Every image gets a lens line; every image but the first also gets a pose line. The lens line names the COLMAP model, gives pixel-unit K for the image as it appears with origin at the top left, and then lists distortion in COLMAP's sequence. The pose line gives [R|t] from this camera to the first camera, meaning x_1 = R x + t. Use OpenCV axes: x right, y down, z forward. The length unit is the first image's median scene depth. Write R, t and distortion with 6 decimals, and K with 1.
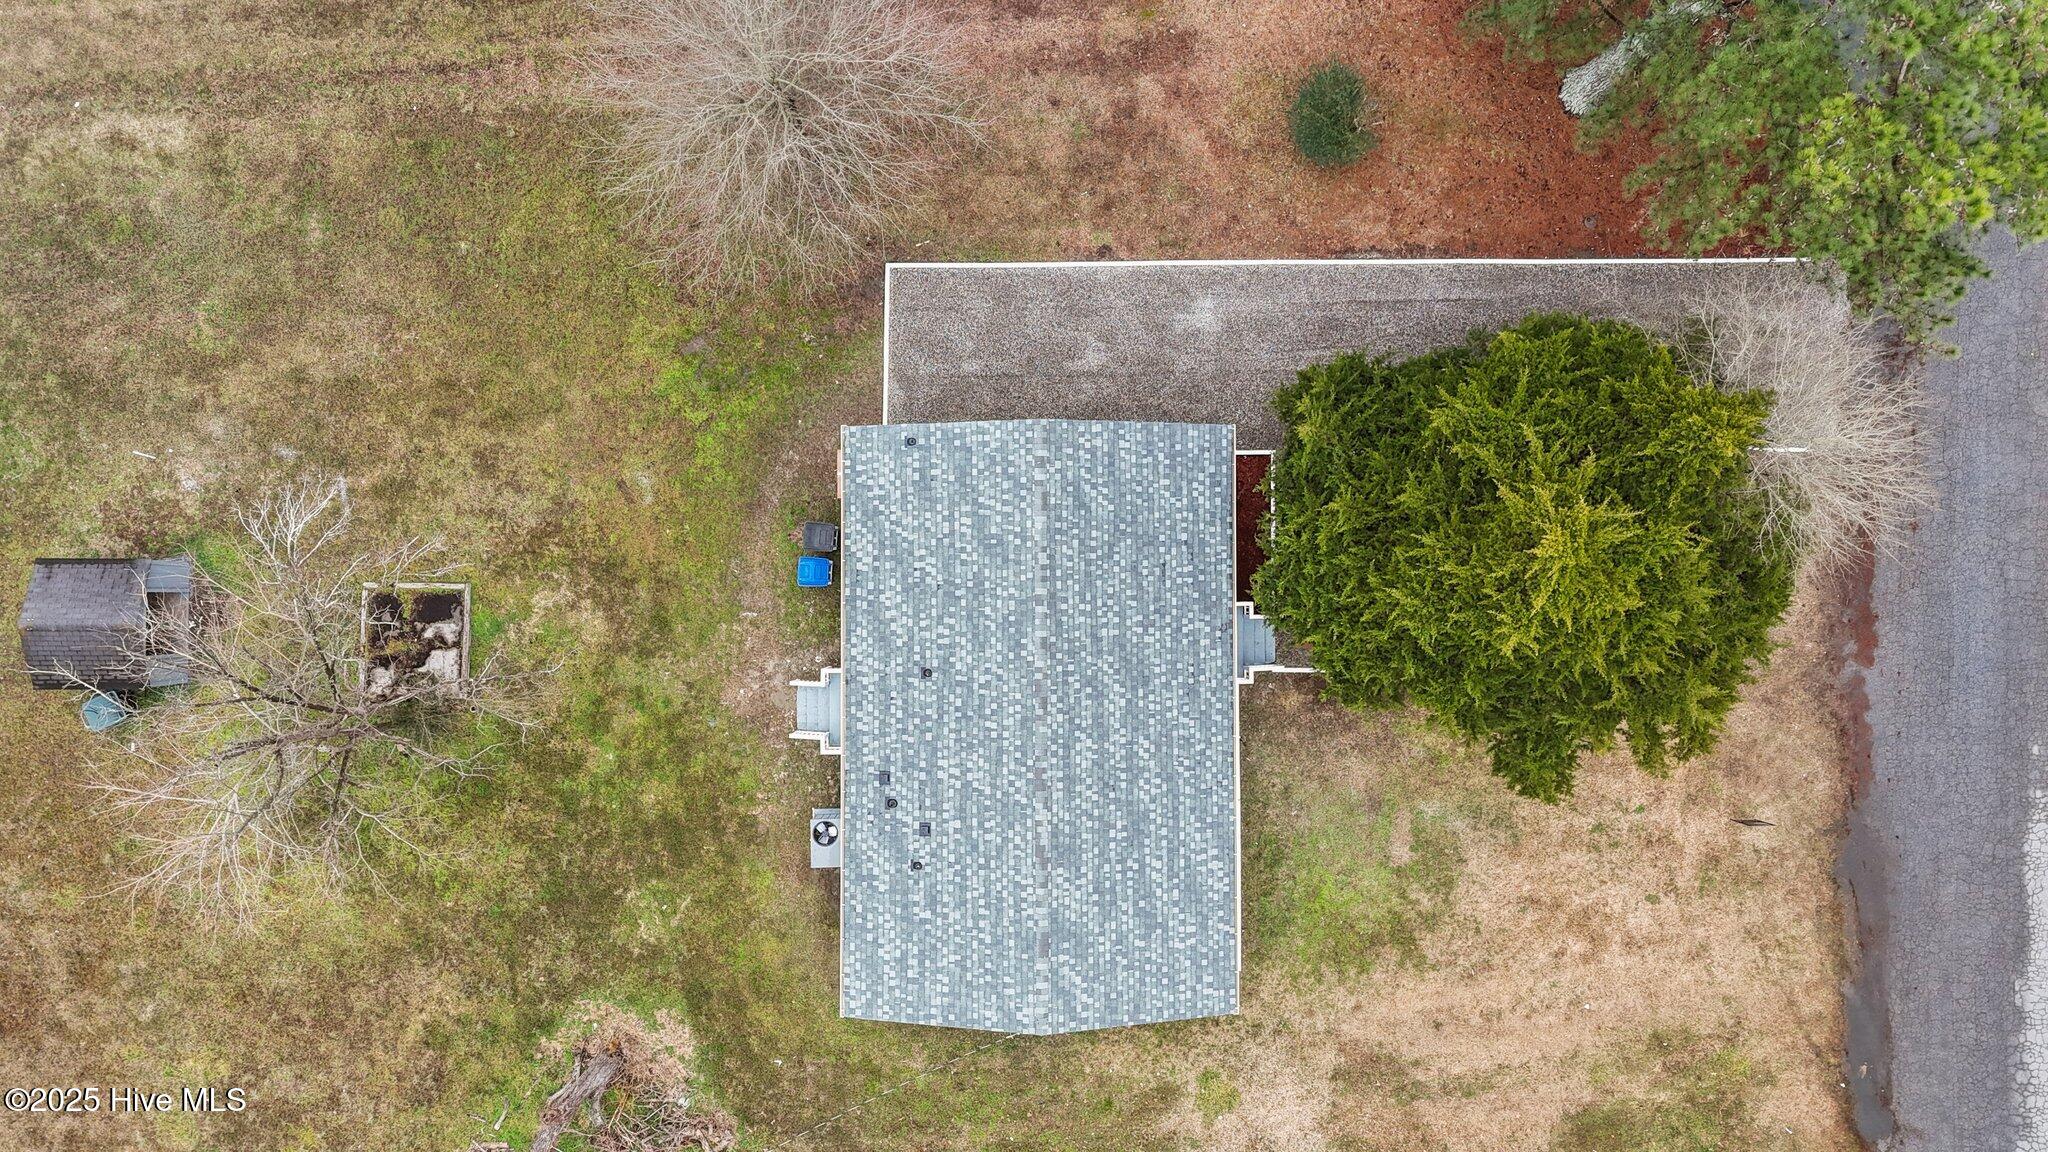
lens RADIAL K [[1498.5, 0, 1024.0], [0, 1498.5, 576.0], [0, 0, 1]] dist [0.089578, -0.094534]
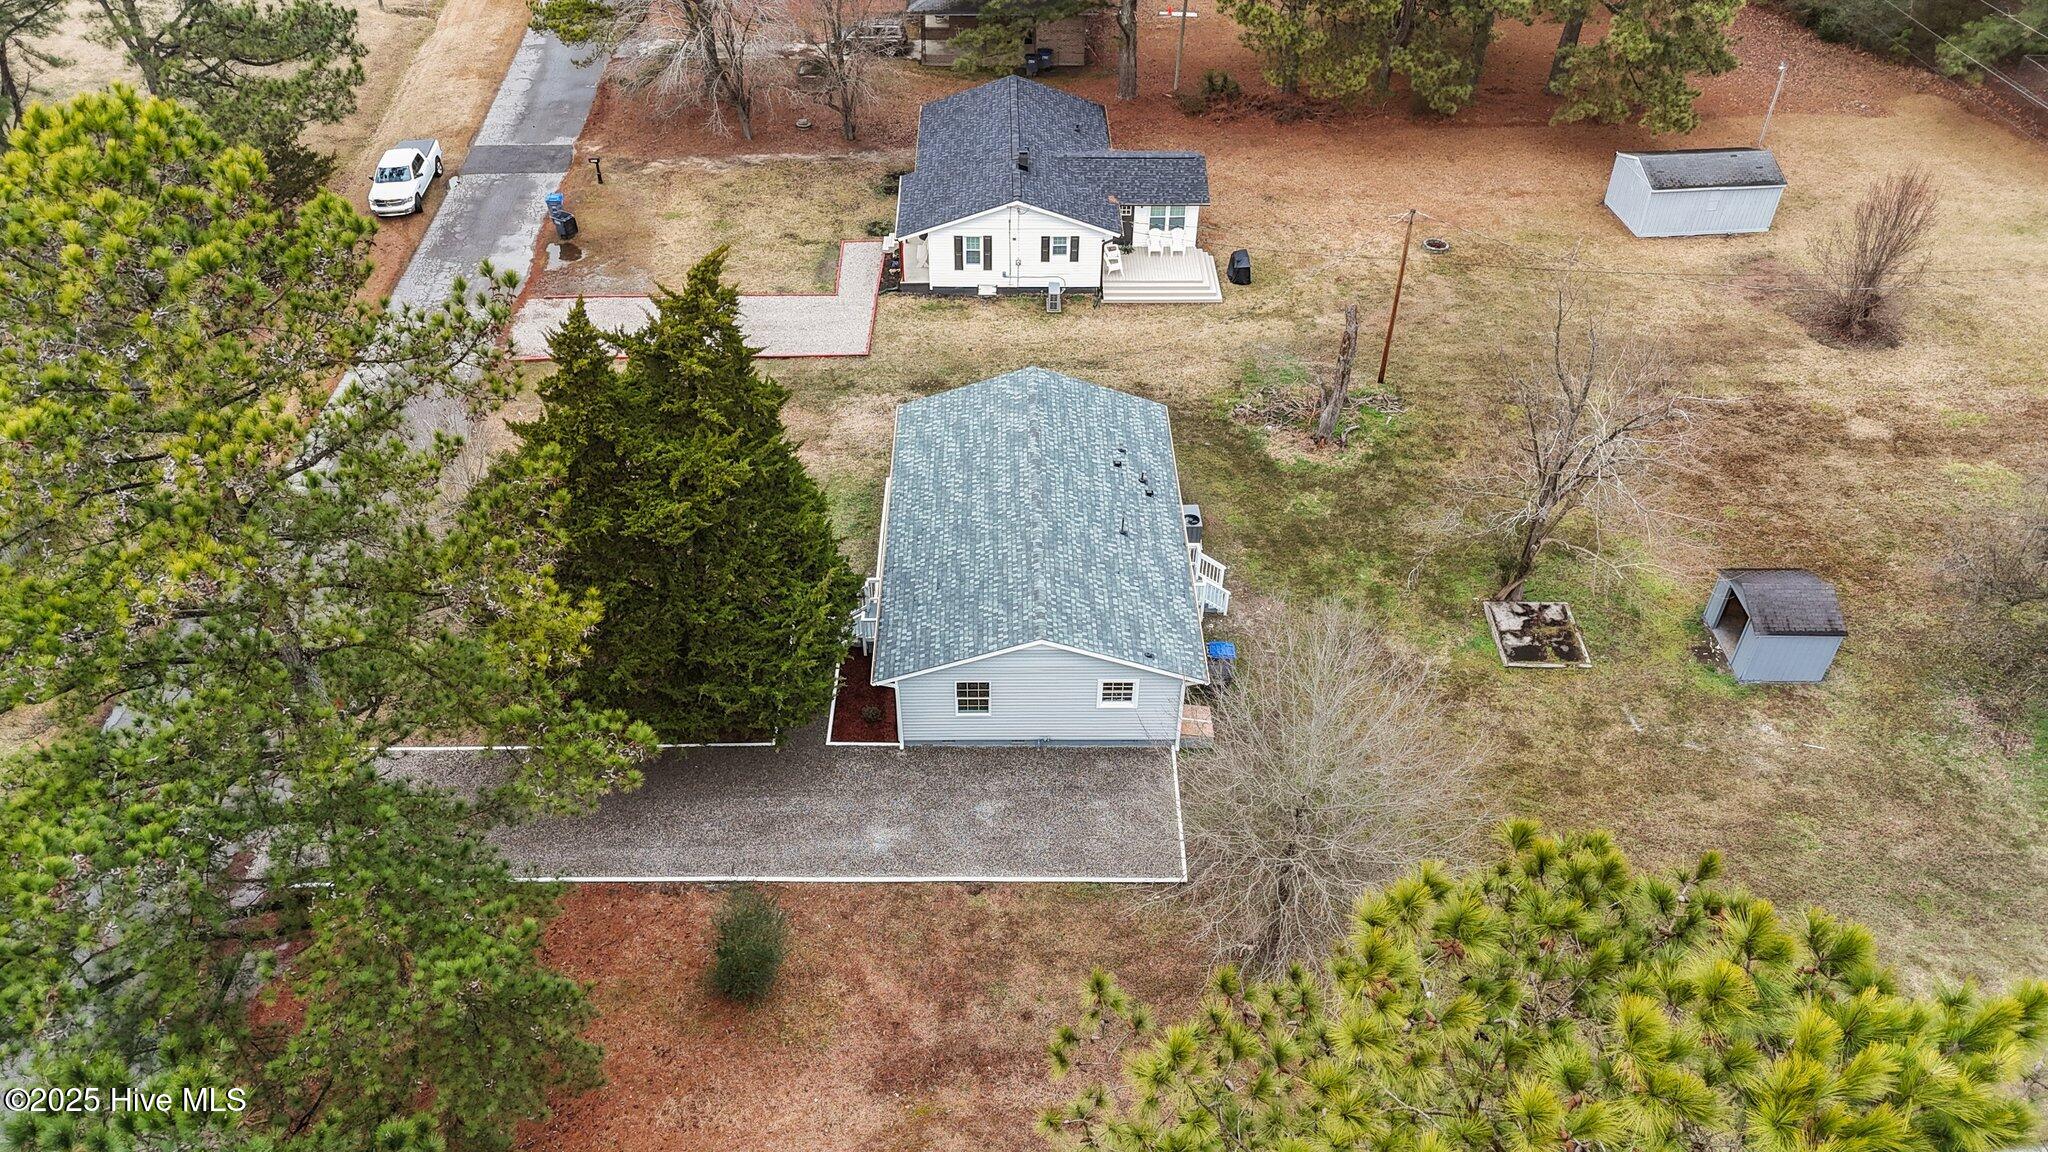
lens RADIAL K [[1524.1, 0, 1028.6], [0, 1524.1, 554.5], [0, 0, 1]] dist [0.093525, -0.105722]
pose [[-0.999566, -0.010762, -0.027414, 0.048915], [-0.014900, -0.618133, 0.785932, -0.895758], [-0.025404, 0.786000, 0.617704, 0.180454]]
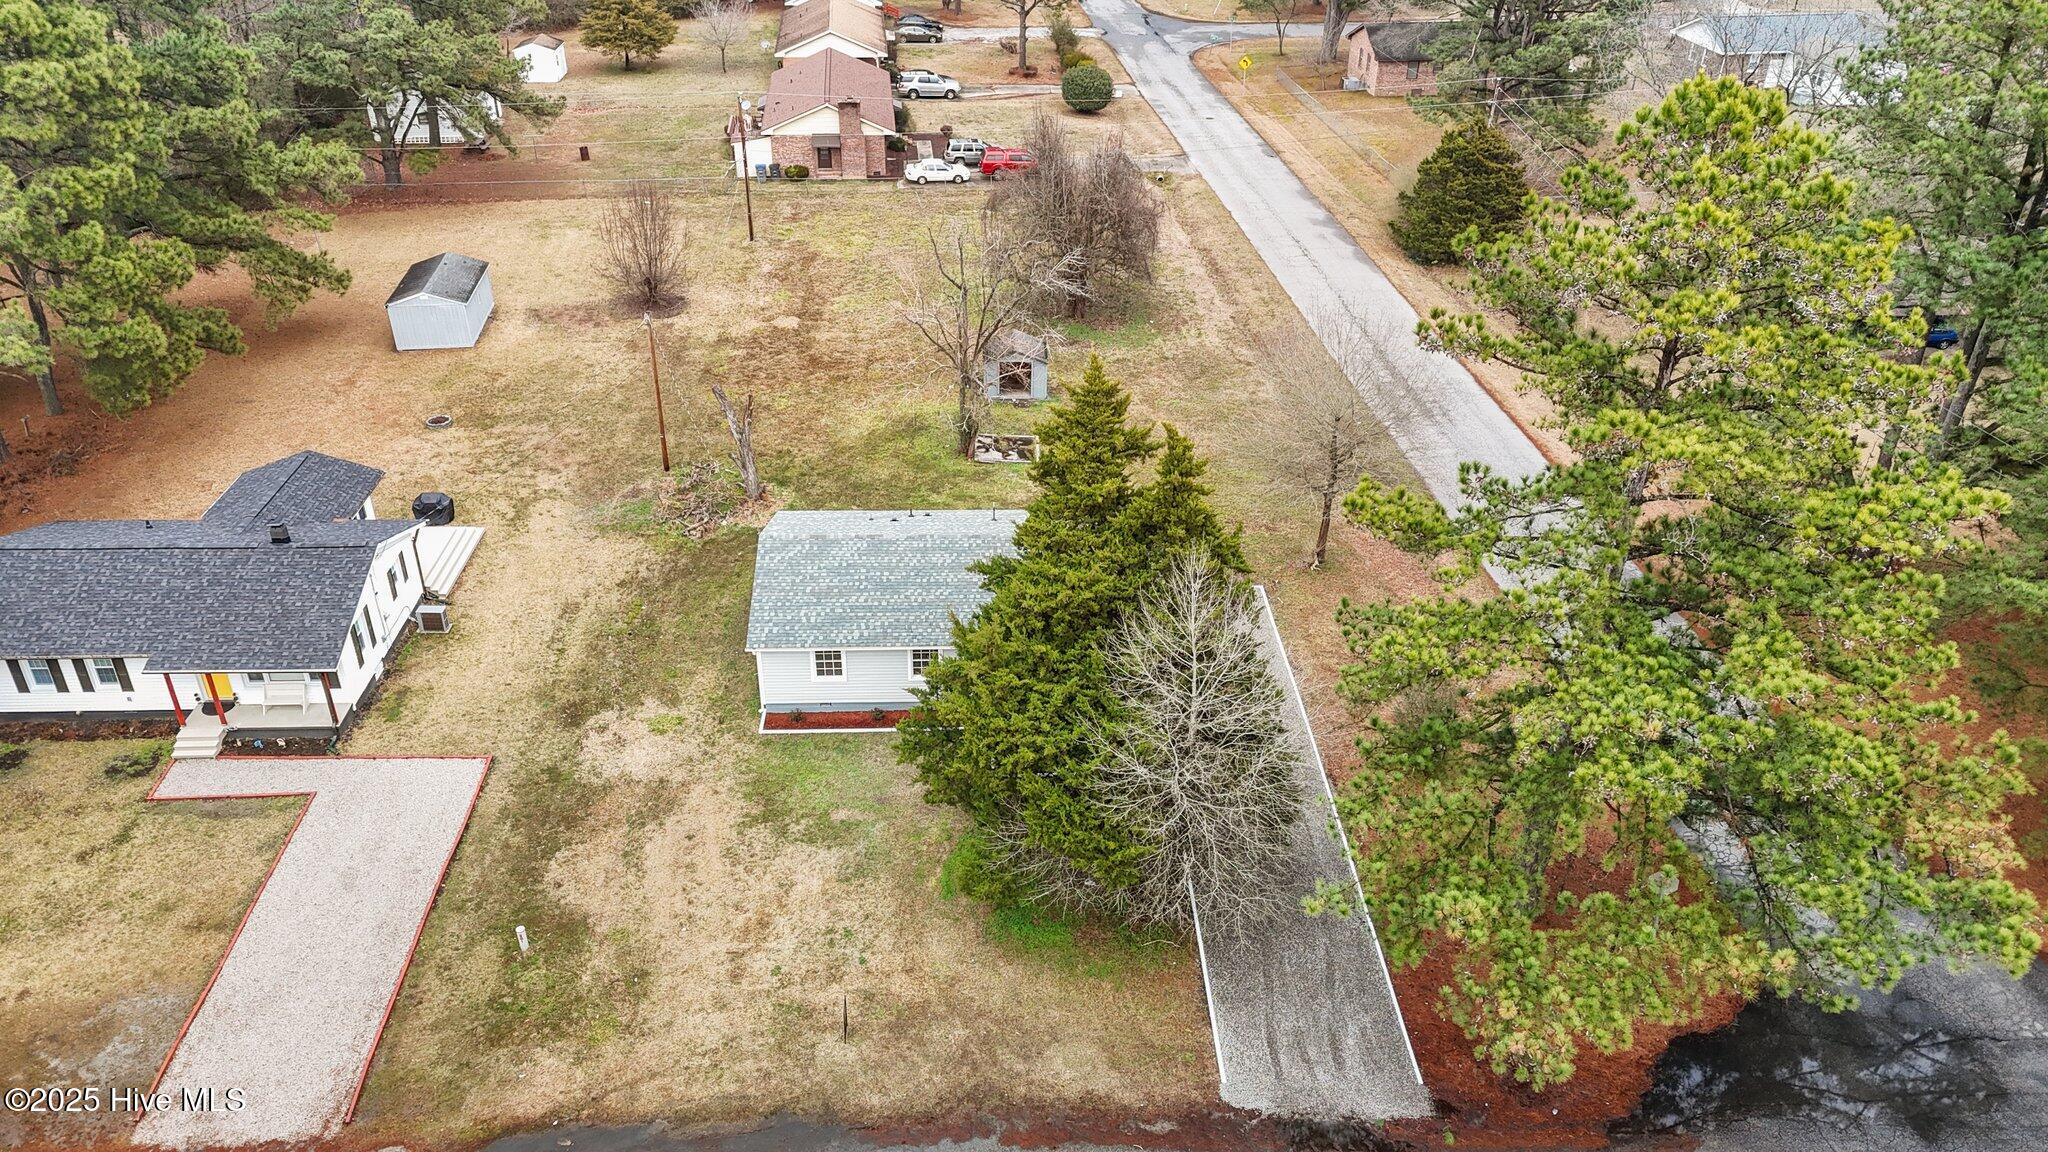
lens RADIAL K [[1498.5, 0, 1024.0], [0, 1498.5, 576.0], [0, 0, 1]] dist [0.089578, -0.094534]
pose [[0.023464, 0.502899, -0.864027, 1.188370], [-0.999724, 0.010587, -0.020987, 0.061859], [-0.001407, 0.864280, 0.503008, 0.242430]]
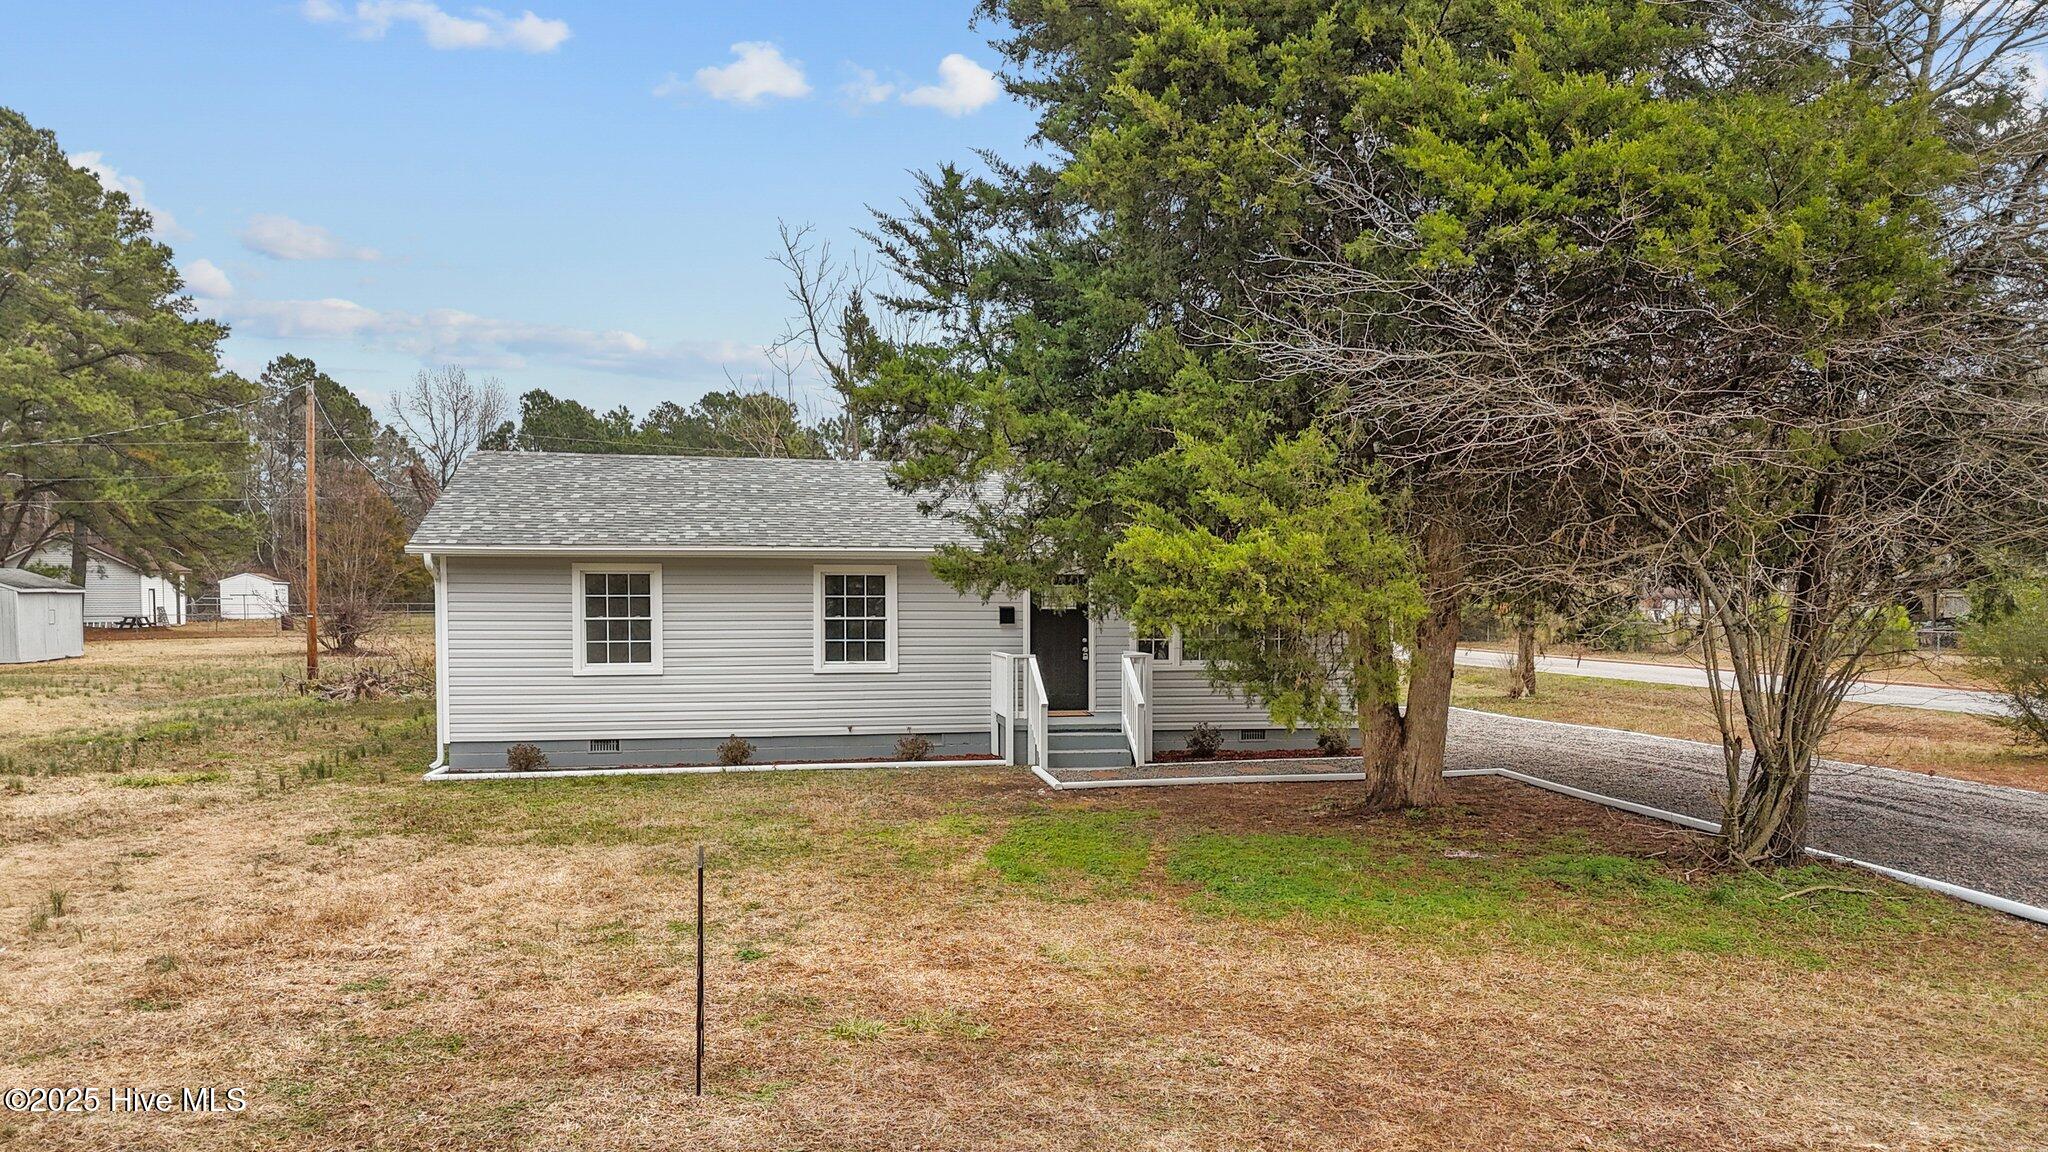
lens RADIAL K [[1548.3, 0, 1024.0], [0, 1548.3, 576.0], [0, 0, 1]] dist [0.101474, -0.111320]
pose [[0.167587, -0.016675, -0.985716, 0.678528], [-0.985818, 0.006118, -0.167708, 0.153857], [0.008827, 0.999842, -0.015414, 0.945684]]
